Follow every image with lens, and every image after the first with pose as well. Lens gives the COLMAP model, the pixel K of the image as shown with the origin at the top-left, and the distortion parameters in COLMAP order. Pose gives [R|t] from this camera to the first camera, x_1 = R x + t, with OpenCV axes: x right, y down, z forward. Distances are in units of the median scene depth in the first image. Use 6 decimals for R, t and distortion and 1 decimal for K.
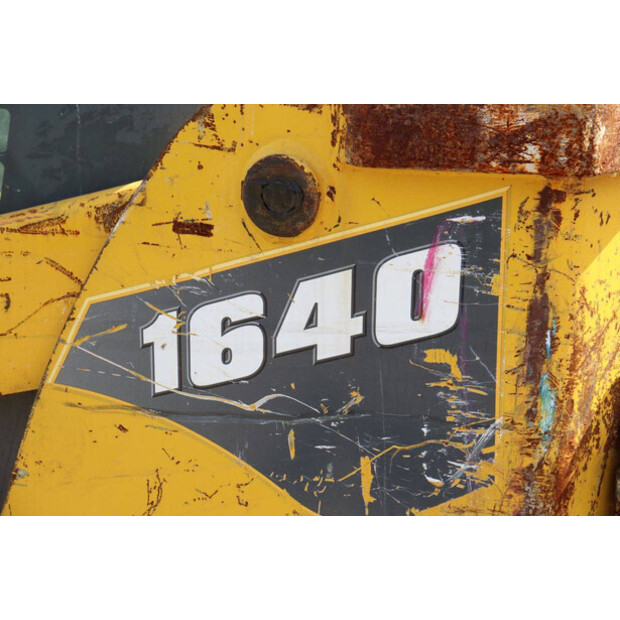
lens RADIAL K [[1272.9, 0, 311.8], [0, 1272.9, 309.5], [0, 0, 1]] dist [0.365789, 0.000000]
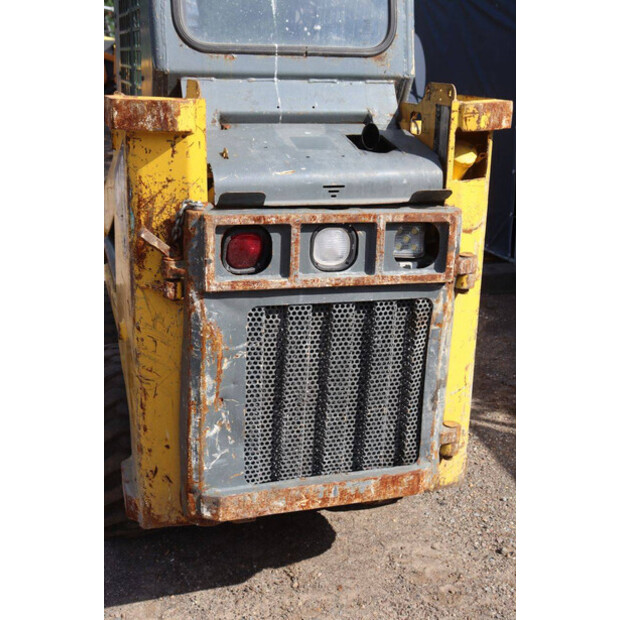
lens RADIAL K [[825.4, 0, 309.7], [0, 825.4, 308.8], [0, 0, 1]] dist [0.065460, 0.000000]
pose [[0.579992, 0.235822, -0.779742, 1.736649], [-0.234833, 0.964949, 0.117160, -0.033618], [0.780040, 0.115157, 0.615042, 0.242393]]
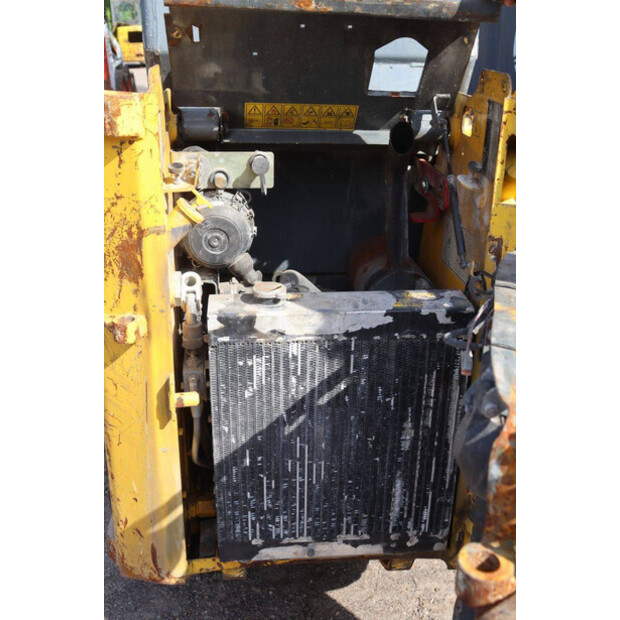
lens RADIAL K [[699.6, 0, 313.0], [0, 699.6, 311.5], [0, 0, 1]] dist [0.005591, 0.000000]
pose [[0.408171, 0.348135, -0.843919, 1.346154], [-0.263409, 0.930026, 0.256256, -0.213786], [0.874078, 0.117700, 0.471311, 0.773569]]
